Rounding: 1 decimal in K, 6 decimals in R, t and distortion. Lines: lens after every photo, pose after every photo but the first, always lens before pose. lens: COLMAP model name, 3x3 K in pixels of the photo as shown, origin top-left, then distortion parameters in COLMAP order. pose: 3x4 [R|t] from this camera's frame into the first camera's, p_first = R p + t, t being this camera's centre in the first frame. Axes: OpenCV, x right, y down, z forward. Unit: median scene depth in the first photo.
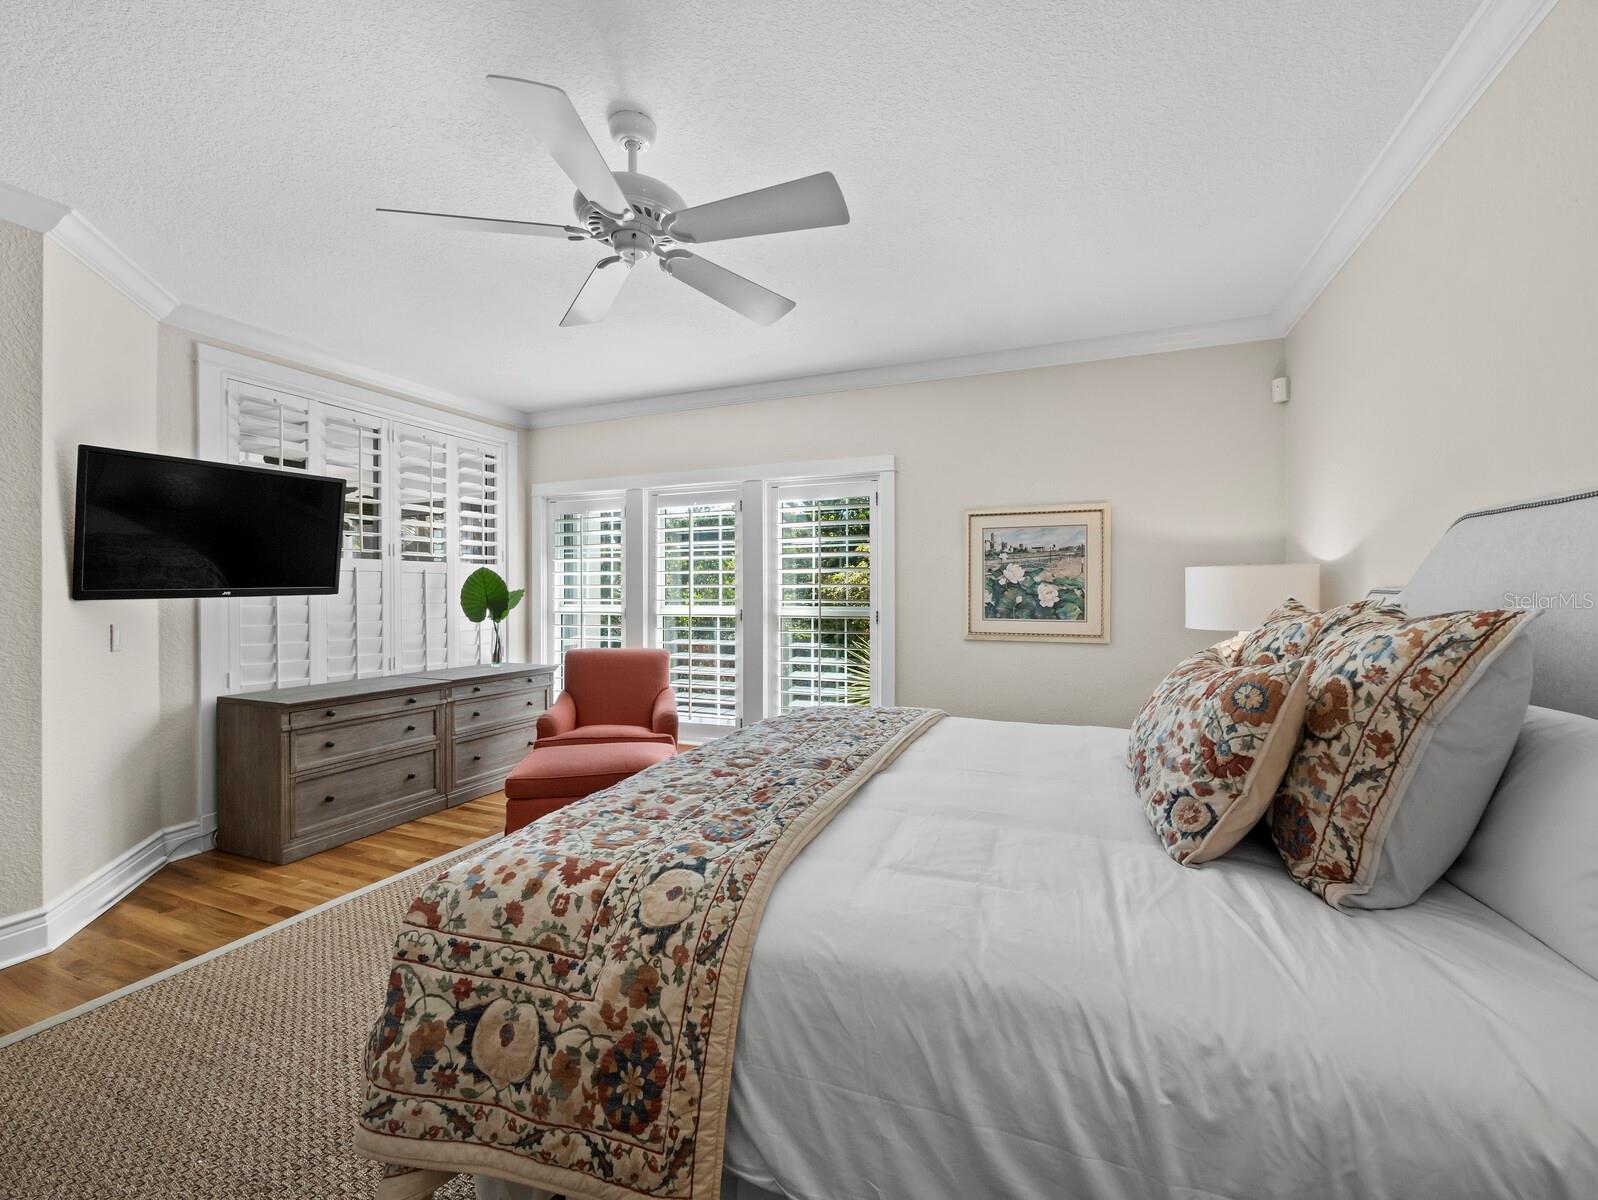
lens RADIAL K [[652.4, 0, 801.9], [0, 652.4, 591.8], [0, 0, 1]] dist [-0.001032, 0.000032]
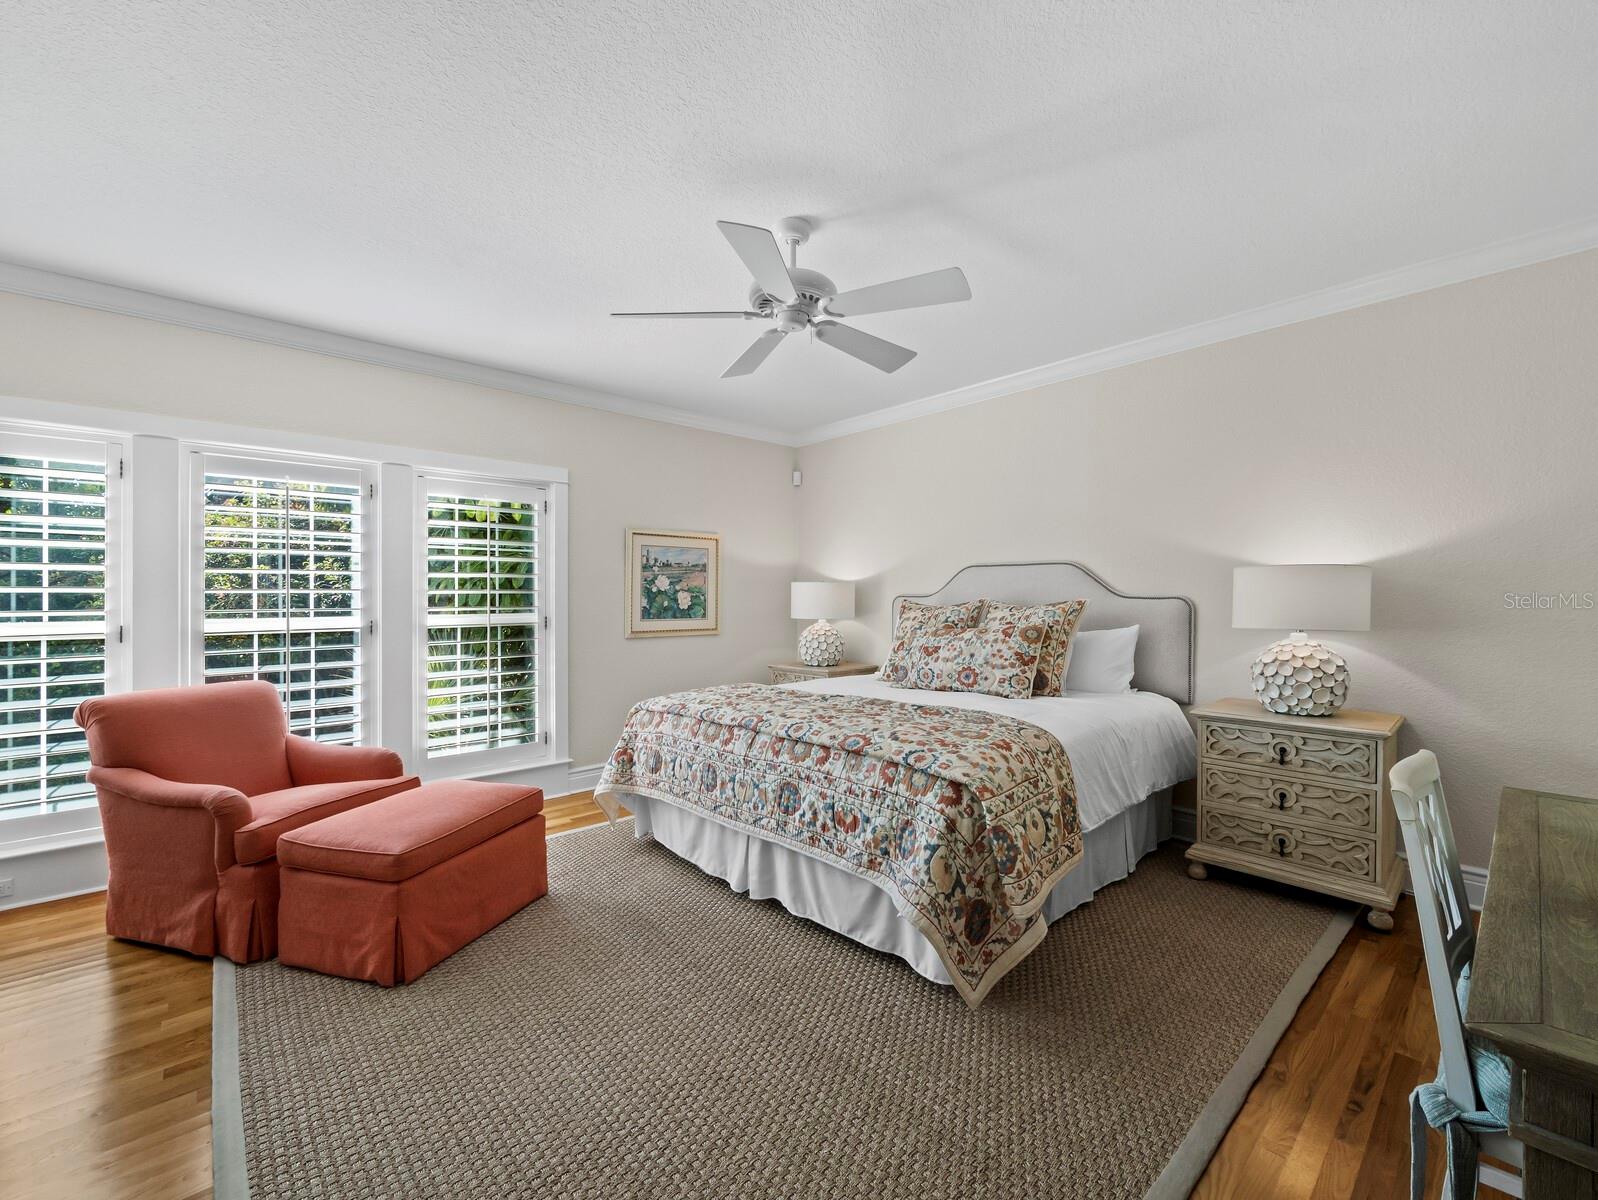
lens RADIAL K [[642.1, 0, 799.6], [0, 642.1, 598.2], [0, 0, 1]] dist [-0.003265, 0.000107]
pose [[0.449904, -0.001915, 0.893075, -0.670919], [0.004585, 0.999989, -0.000166, 0.002796], [-0.893065, 0.004170, 0.449908, 0.210392]]
